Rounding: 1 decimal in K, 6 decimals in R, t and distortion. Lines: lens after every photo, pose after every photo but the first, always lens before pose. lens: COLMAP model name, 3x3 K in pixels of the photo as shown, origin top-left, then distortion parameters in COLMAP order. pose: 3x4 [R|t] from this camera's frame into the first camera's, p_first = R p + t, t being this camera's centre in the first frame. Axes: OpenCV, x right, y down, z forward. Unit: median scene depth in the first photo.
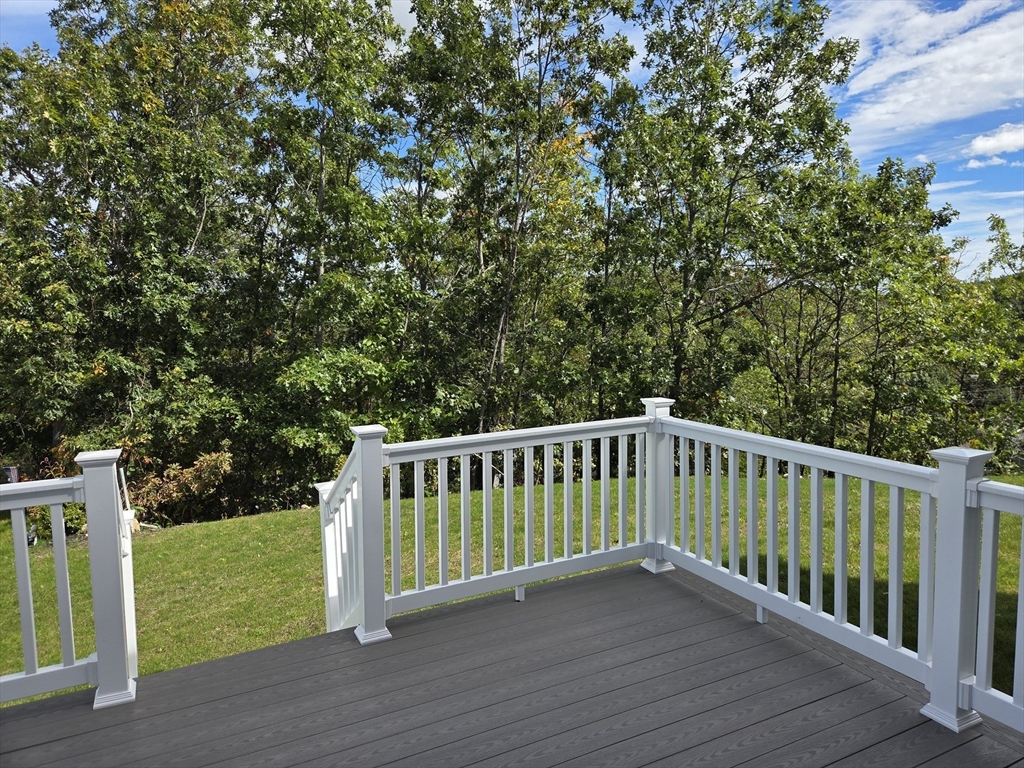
lens RADIAL K [[684.5, 0, 513.7], [0, 684.5, 387.0], [0, 0, 1]] dist [0.048309, -0.035781]
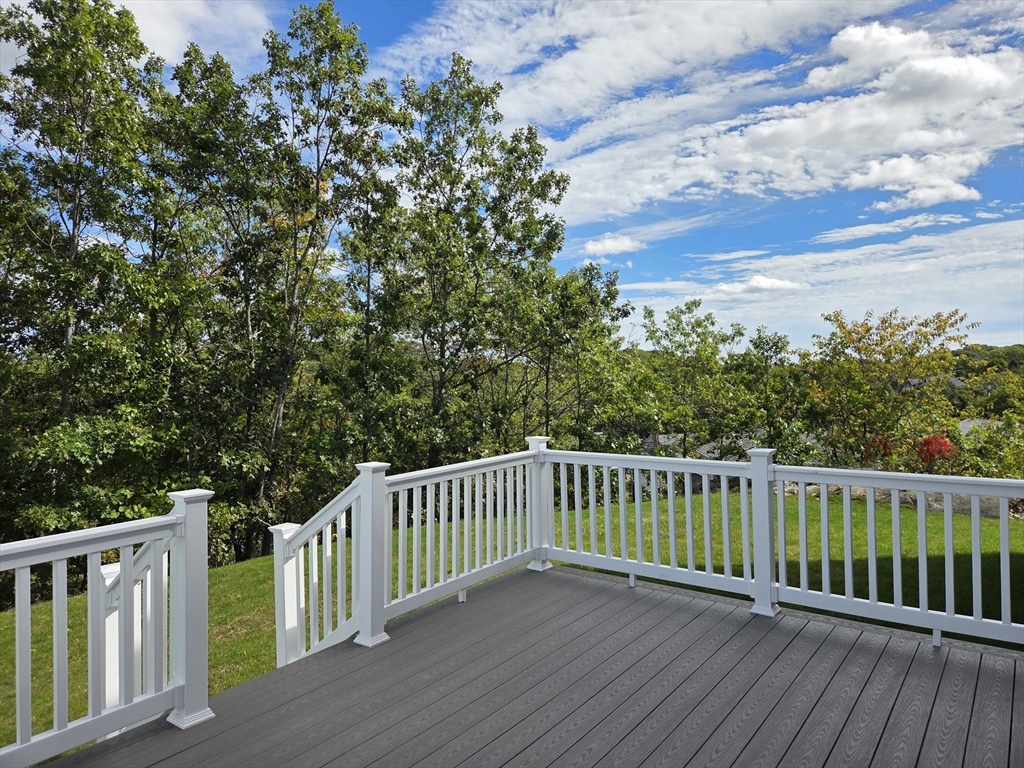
lens RADIAL K [[684.5, 0, 517.5], [0, 684.5, 377.0], [0, 0, 1]] dist [0.048309, -0.035781]
pose [[0.890800, 0.002762, 0.454388, -0.427513], [0.049293, 0.993493, -0.102675, 0.035959], [-0.451715, 0.113861, 0.884867, -0.175215]]
